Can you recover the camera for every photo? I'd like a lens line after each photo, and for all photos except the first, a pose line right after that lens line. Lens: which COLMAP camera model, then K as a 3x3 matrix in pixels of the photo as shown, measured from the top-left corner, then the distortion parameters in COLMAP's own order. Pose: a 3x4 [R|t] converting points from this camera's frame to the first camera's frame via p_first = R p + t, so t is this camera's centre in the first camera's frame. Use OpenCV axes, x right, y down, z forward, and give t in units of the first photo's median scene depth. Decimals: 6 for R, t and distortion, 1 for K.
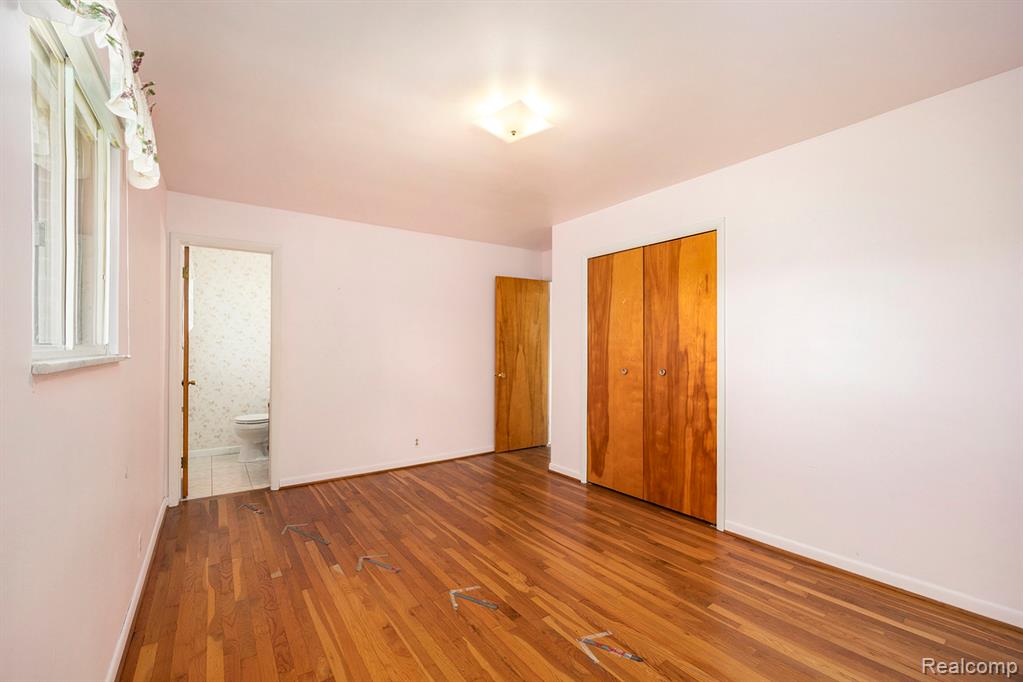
lens RADIAL K [[420.4, 0, 509.8], [0, 420.4, 345.3], [0, 0, 1]] dist [-0.021883, 0.000510]
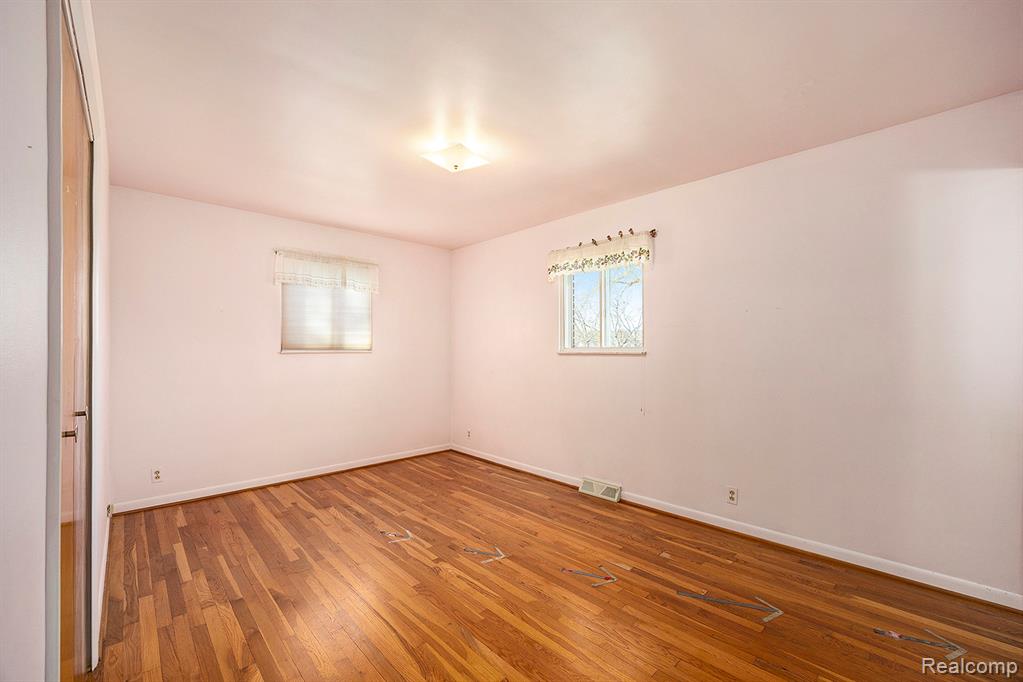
lens RADIAL K [[420.4, 0, 511.9], [0, 420.4, 344.7], [0, 0, 1]] dist [-0.021883, 0.000510]
pose [[-0.992479, 0.005712, -0.122281, -0.015598], [0.008650, 0.999686, -0.023504, 0.006888], [0.122108, -0.024385, -0.992217, 1.963177]]
